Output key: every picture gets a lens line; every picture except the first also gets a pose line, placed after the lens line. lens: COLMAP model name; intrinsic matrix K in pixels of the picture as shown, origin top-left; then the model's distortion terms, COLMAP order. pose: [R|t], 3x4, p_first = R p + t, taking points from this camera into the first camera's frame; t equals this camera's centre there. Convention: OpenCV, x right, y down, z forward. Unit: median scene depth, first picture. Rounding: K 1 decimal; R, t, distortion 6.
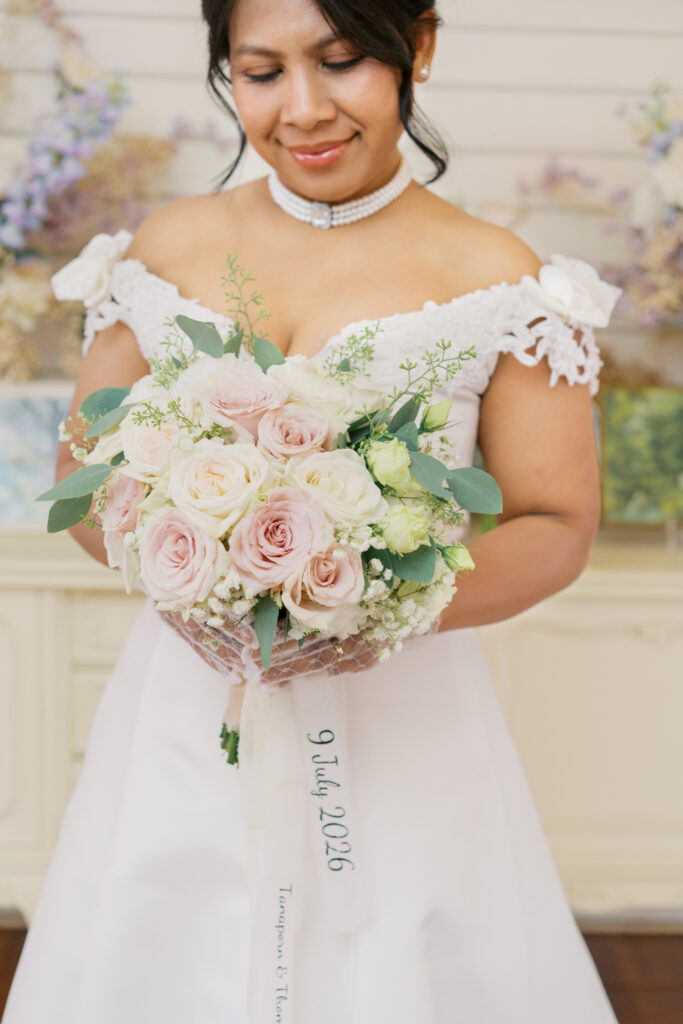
lens RADIAL K [[1644.6, 0, 339.2], [0, 1644.6, 511.6], [0, 0, 1]] dist [0.012397, 0.000000]
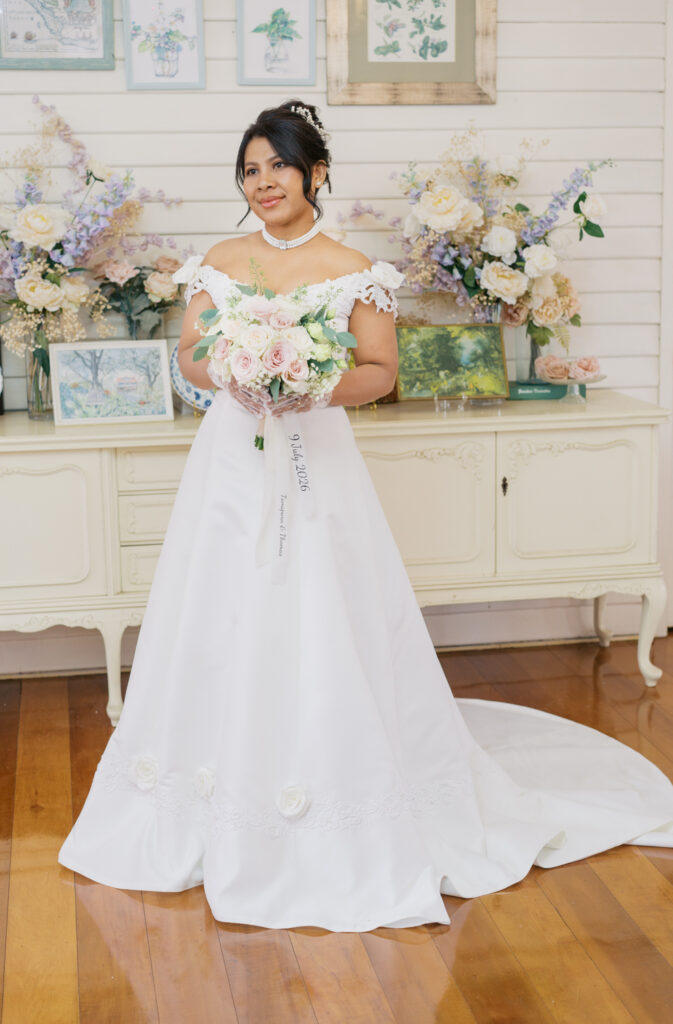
lens RADIAL K [[1644.6, 0, 338.2], [0, 1644.6, 513.0], [0, 0, 1]] dist [0.012397, 0.000000]
pose [[0.996160, -0.048111, 0.073144, -0.153356], [0.049146, 0.998714, -0.012420, 0.322288], [-0.072452, 0.015967, 0.997244, -1.836964]]
